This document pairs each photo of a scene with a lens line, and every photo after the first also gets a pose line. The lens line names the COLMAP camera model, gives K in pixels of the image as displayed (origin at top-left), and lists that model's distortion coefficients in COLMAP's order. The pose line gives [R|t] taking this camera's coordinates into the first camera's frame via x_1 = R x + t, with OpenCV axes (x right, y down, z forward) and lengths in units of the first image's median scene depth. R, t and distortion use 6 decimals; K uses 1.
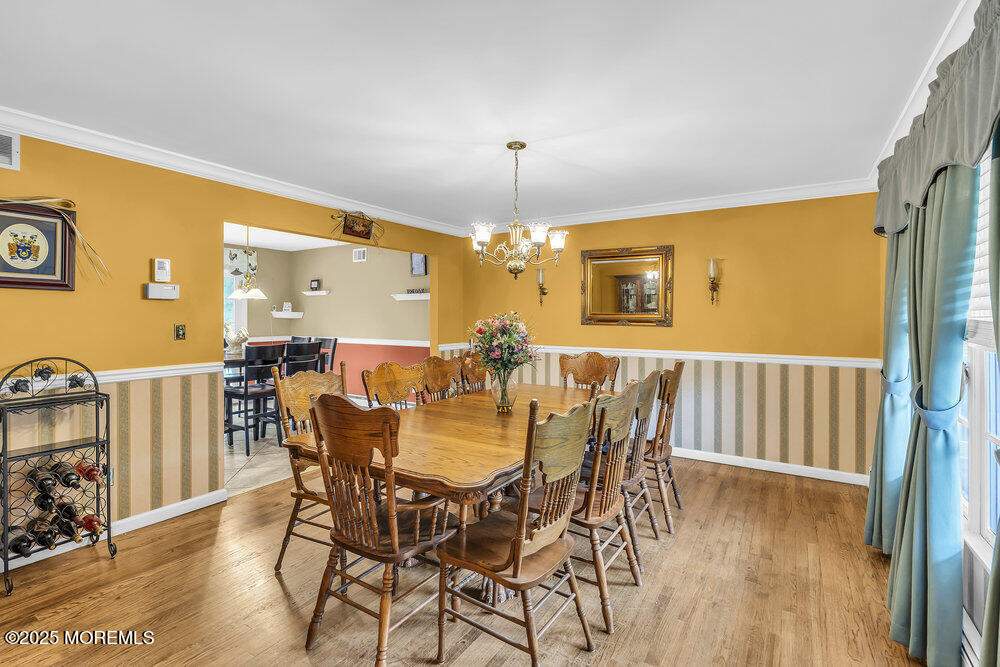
lens RADIAL K [[462.4, 0, 492.4], [0, 462.4, 319.9], [0, 0, 1]] dist [-0.007963, 0.002855]
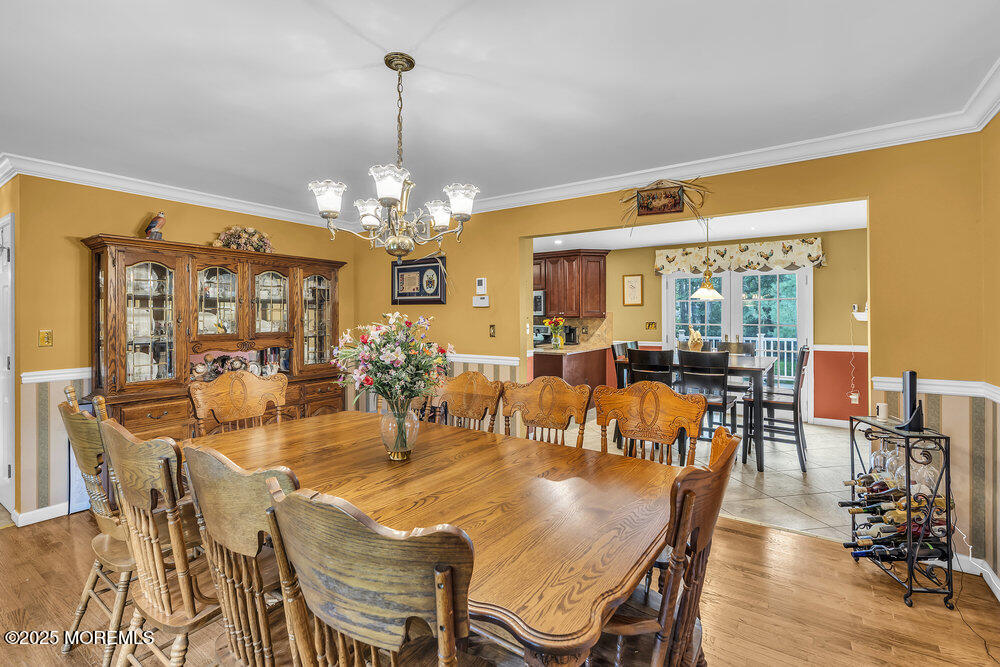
lens RADIAL K [[462.4, 0, 507.4], [0, 462.4, 323.0], [0, 0, 1]] dist [-0.007963, 0.002855]
pose [[-0.021383, 0.007368, -0.999744, 0.340018], [-0.007214, 0.999946, 0.007524, -0.003381], [0.999745, 0.007373, -0.021329, 0.549192]]
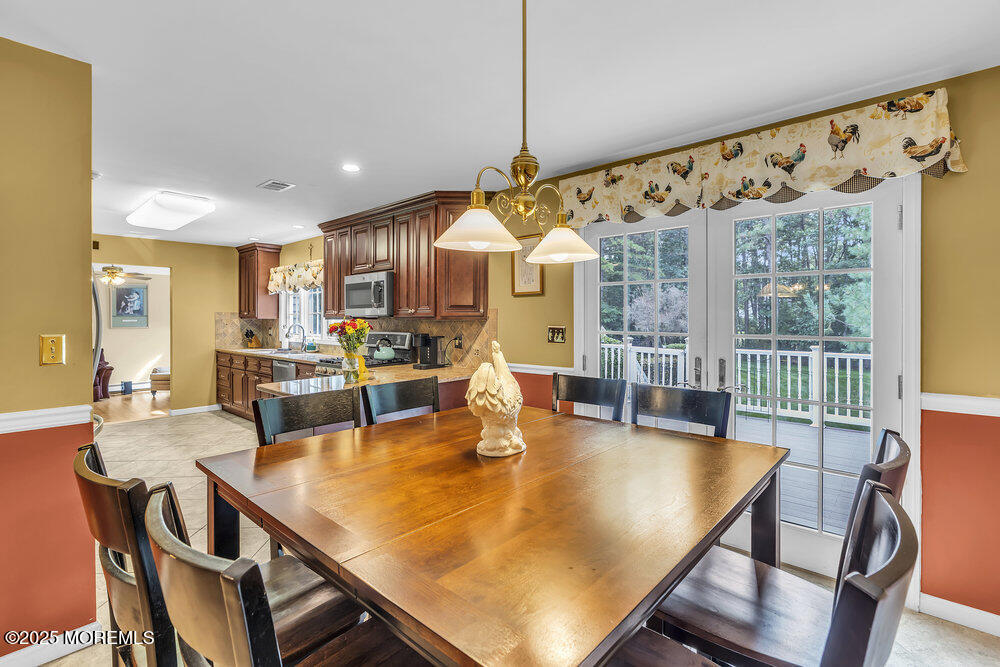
lens RADIAL K [[462.4, 0, 507.5], [0, 462.4, 320.1], [0, 0, 1]] dist [-0.007963, 0.002855]
pose [[-0.162205, 0.005638, -0.986741, -0.226752], [-0.002979, 0.999976, 0.006203, -0.012277], [0.986753, 0.003946, -0.162185, 0.904549]]
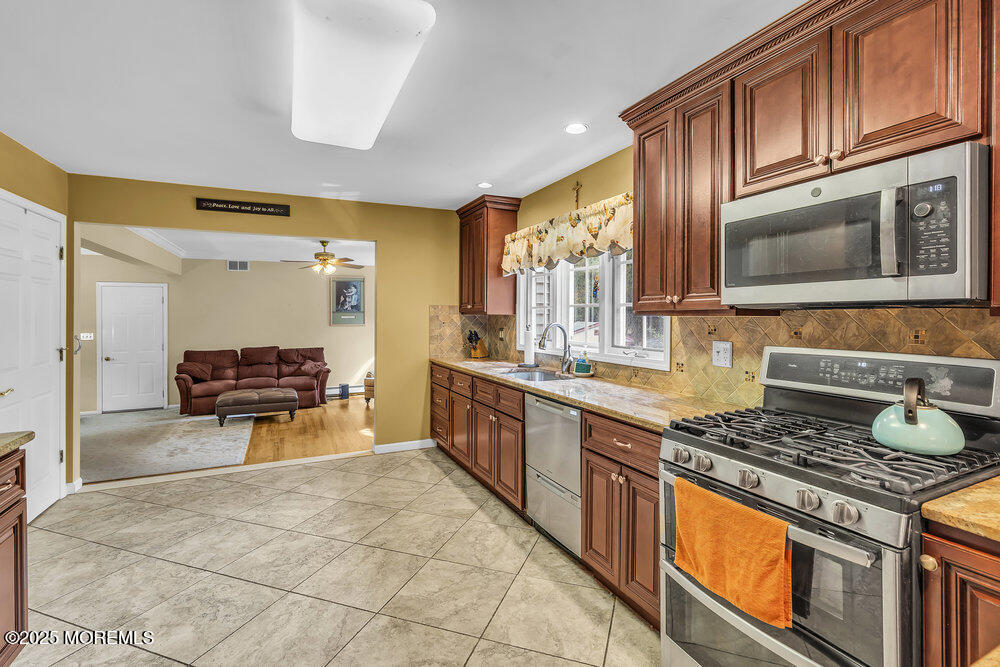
lens RADIAL K [[462.4, 0, 504.1], [0, 462.4, 313.9], [0, 0, 1]] dist [-0.007963, 0.002855]
pose [[-0.533906, -0.005018, -0.845529, -0.611357], [-0.006618, 0.999977, -0.001756, -0.007145], [0.845518, 0.004659, -0.533927, 0.556815]]
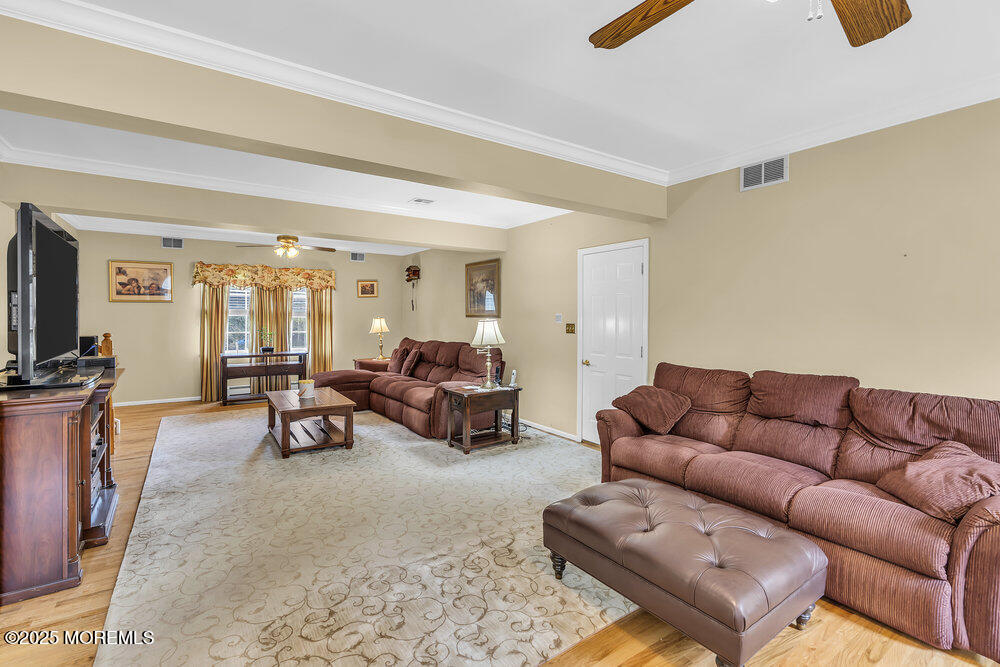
lens RADIAL K [[462.4, 0, 498.4], [0, 462.4, 317.5], [0, 0, 1]] dist [-0.007963, 0.002855]
pose [[-0.915925, -0.010950, 0.401200, -1.247176], [-0.004644, 0.999850, 0.016687, 0.022883], [-0.401322, 0.013421, -0.915839, -0.148058]]
